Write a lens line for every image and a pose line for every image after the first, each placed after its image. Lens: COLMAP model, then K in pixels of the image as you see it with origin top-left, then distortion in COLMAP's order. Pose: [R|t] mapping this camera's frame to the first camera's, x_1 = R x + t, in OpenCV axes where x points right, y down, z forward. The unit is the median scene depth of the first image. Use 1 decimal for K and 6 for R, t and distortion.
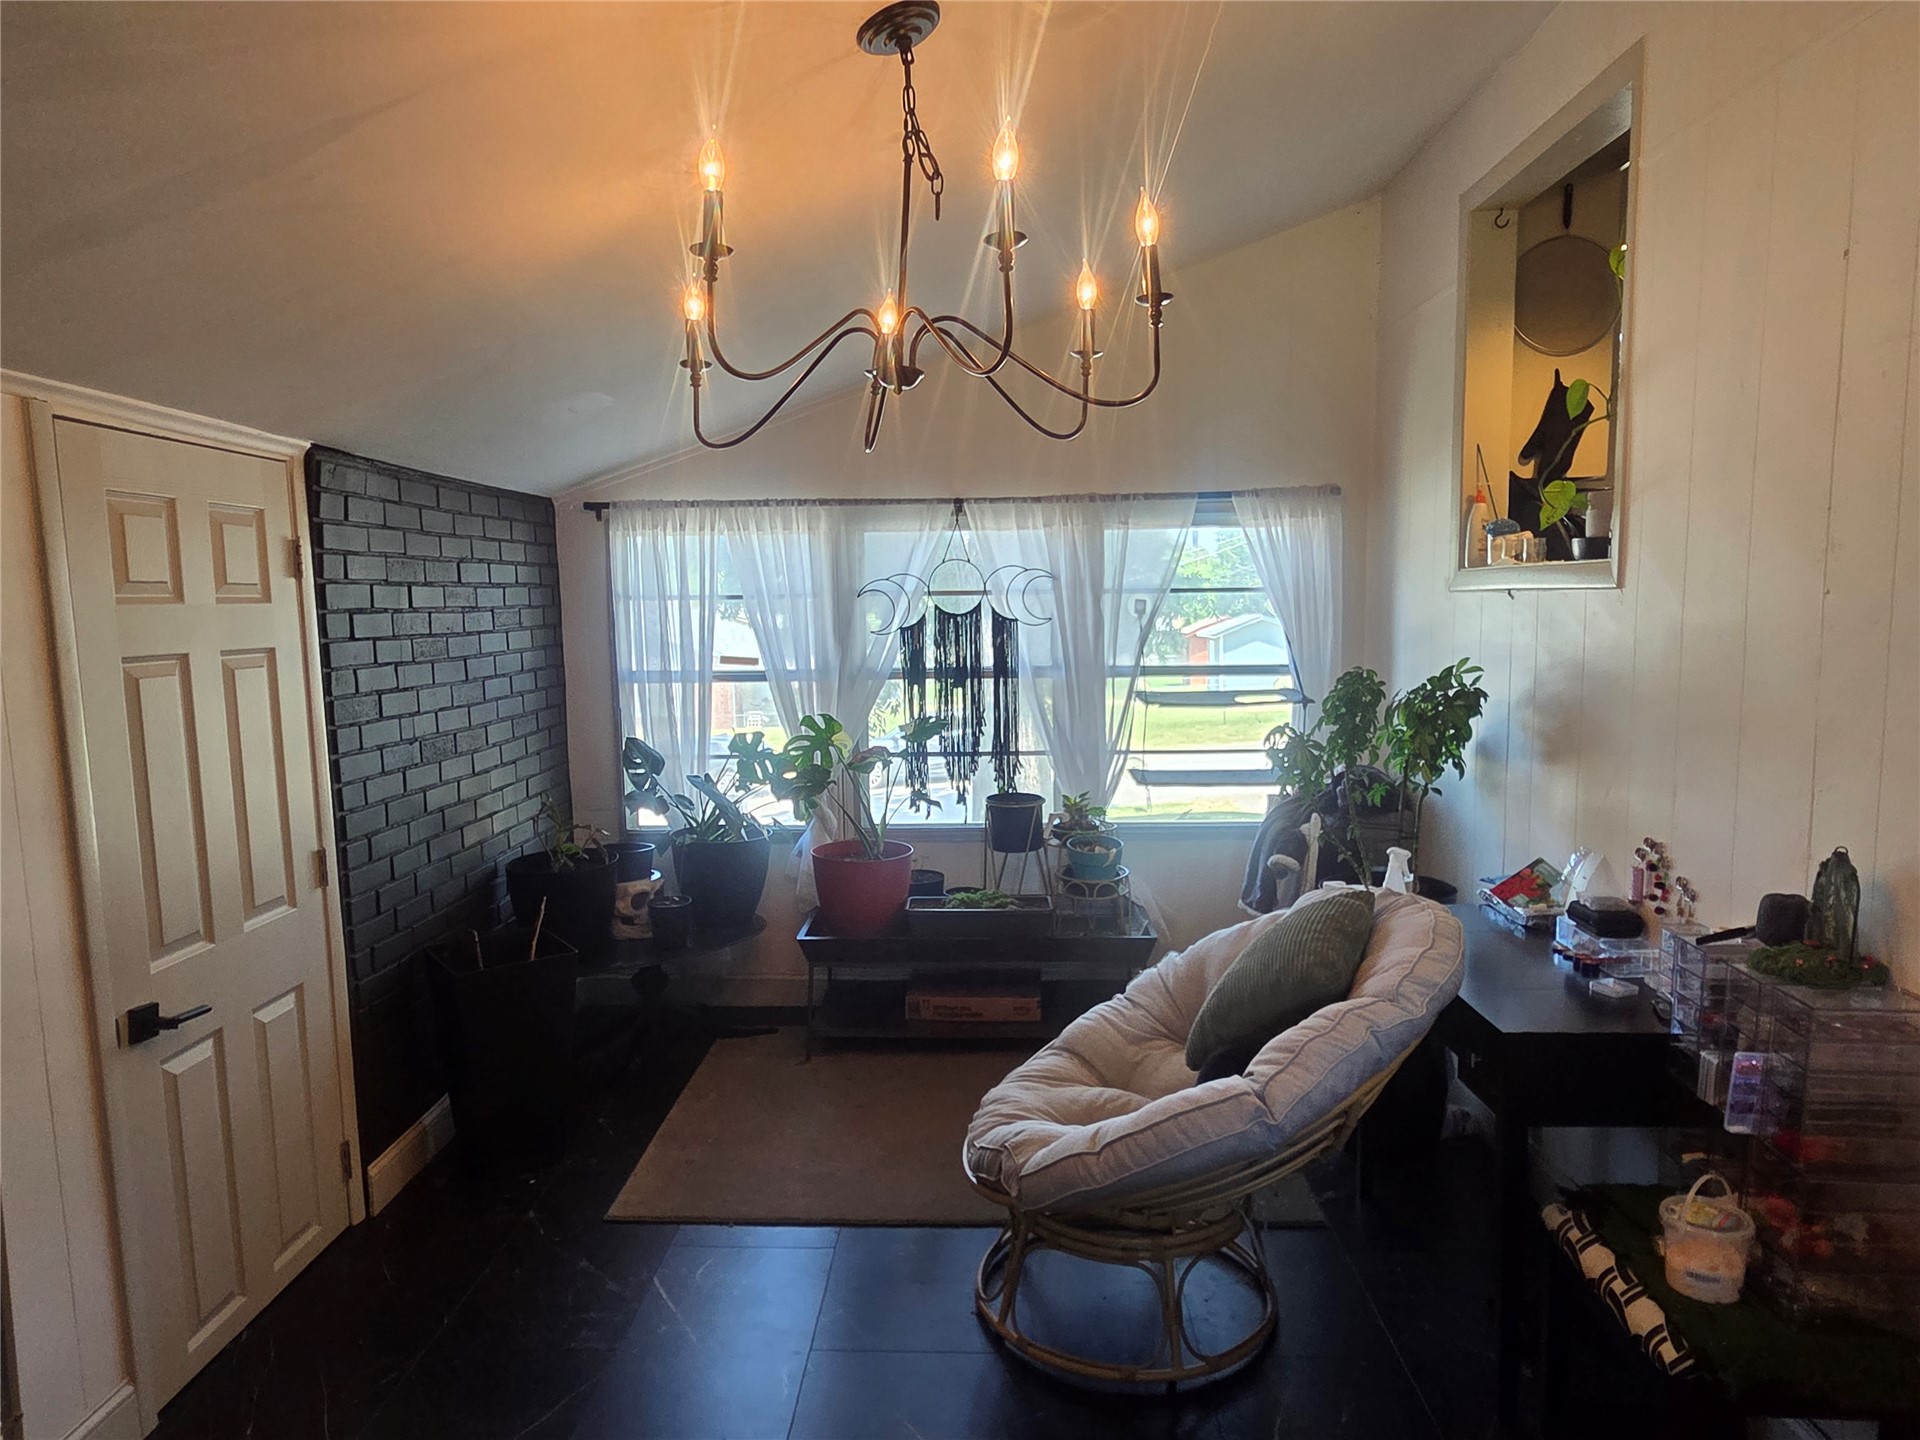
lens RADIAL K [[1213.8, 0, 954.7], [0, 1213.8, 743.3], [0, 0, 1]] dist [-0.006546, 0.001943]
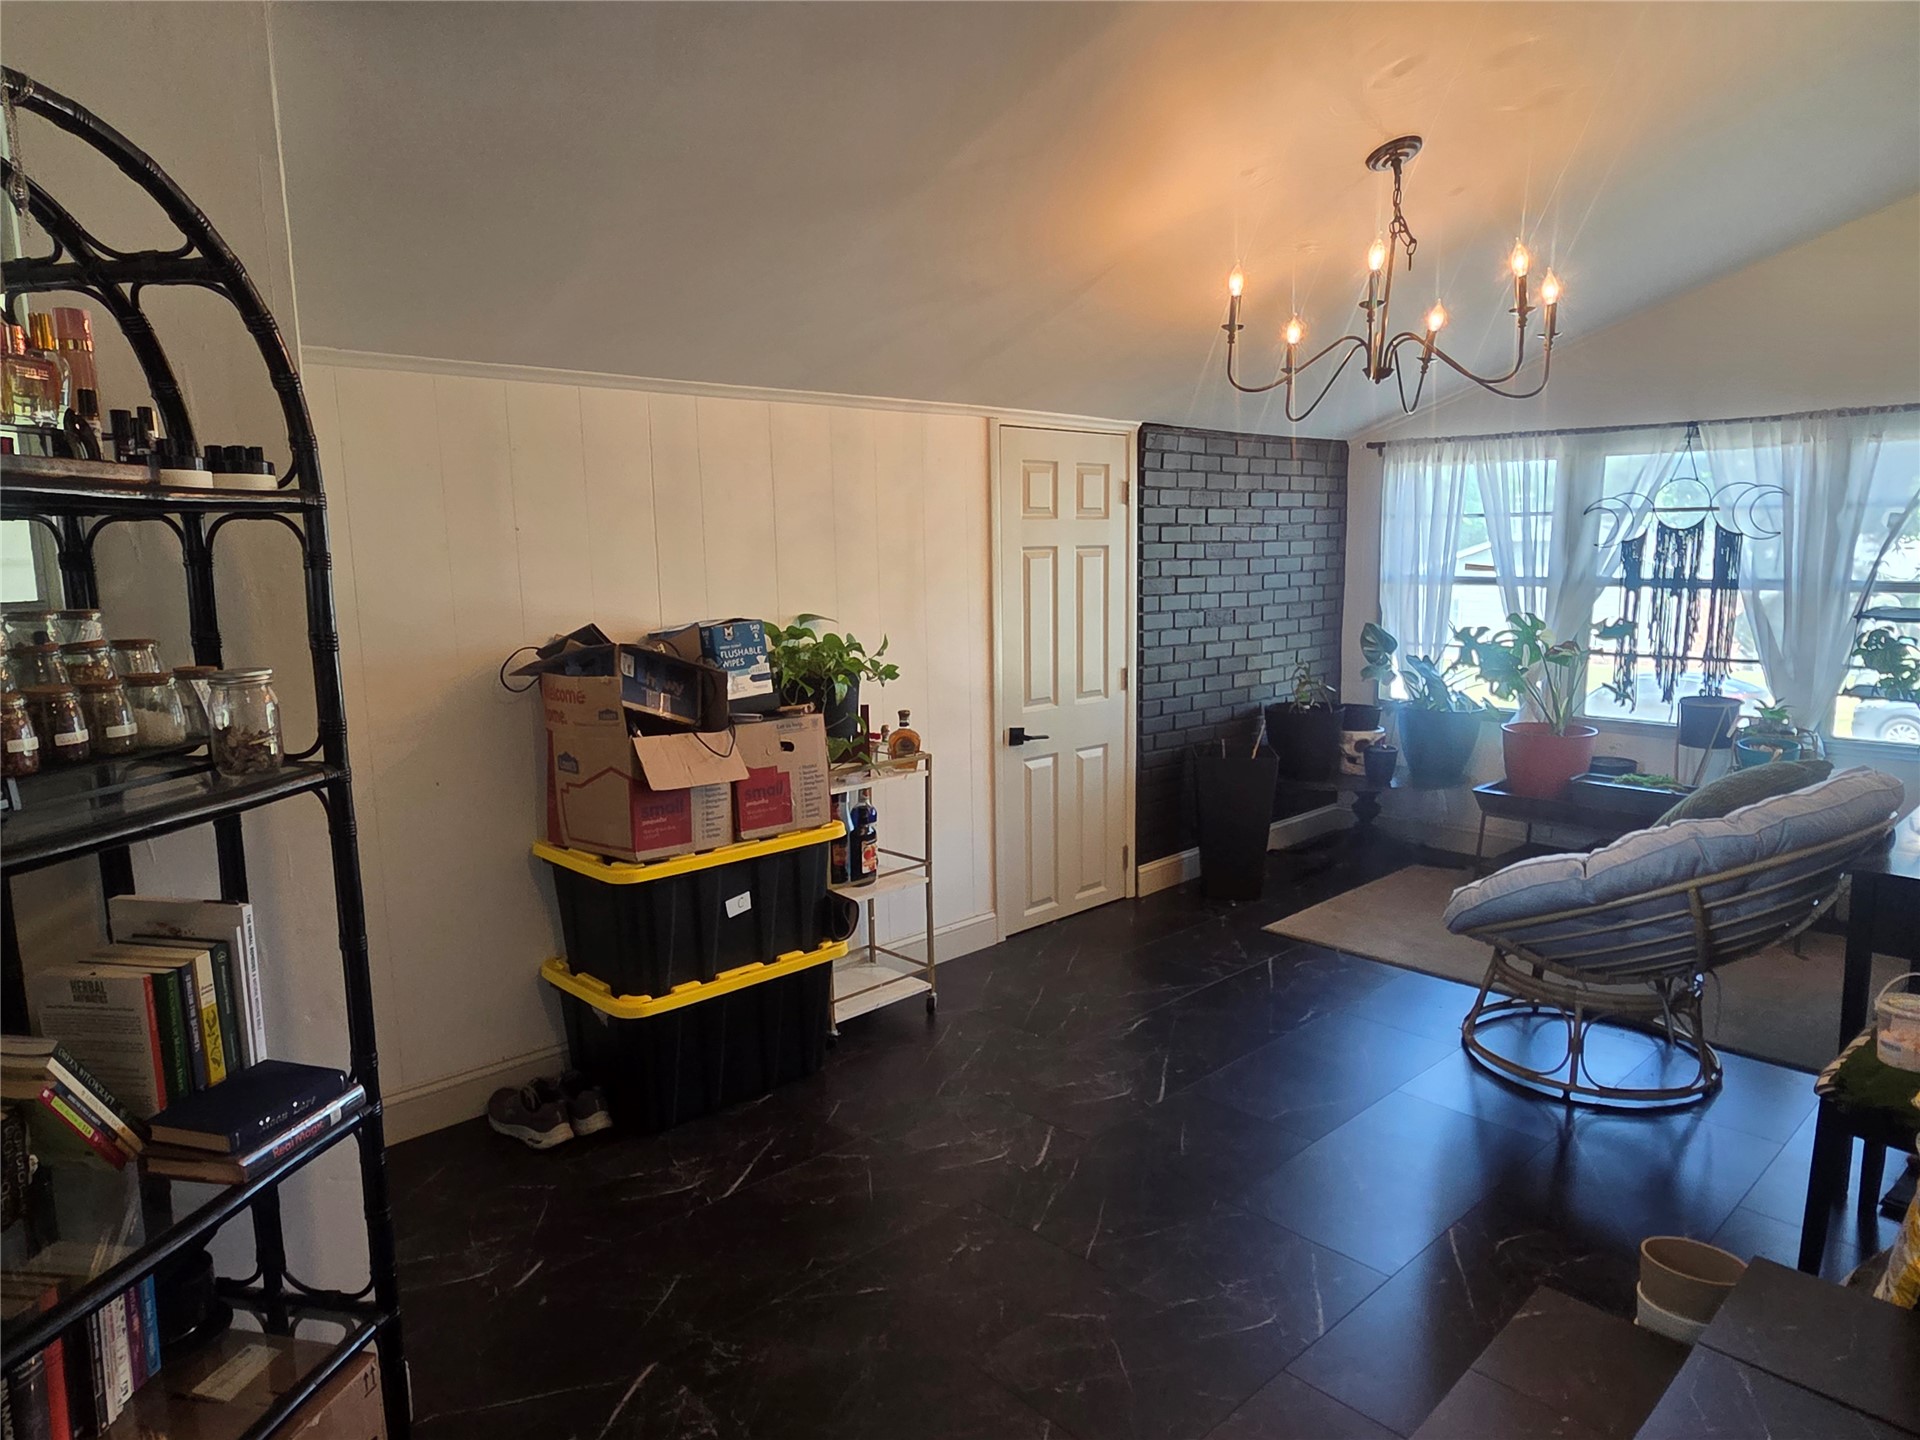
lens RADIAL K [[1213.8, 0, 954.7], [0, 1213.8, 743.3], [0, 0, 1]] dist [-0.006546, 0.001943]
pose [[0.712178, 0.119794, -0.691702, 0.339295], [-0.078157, 0.992737, 0.091459, 0.039651], [0.697634, -0.011074, 0.716369, -0.260343]]
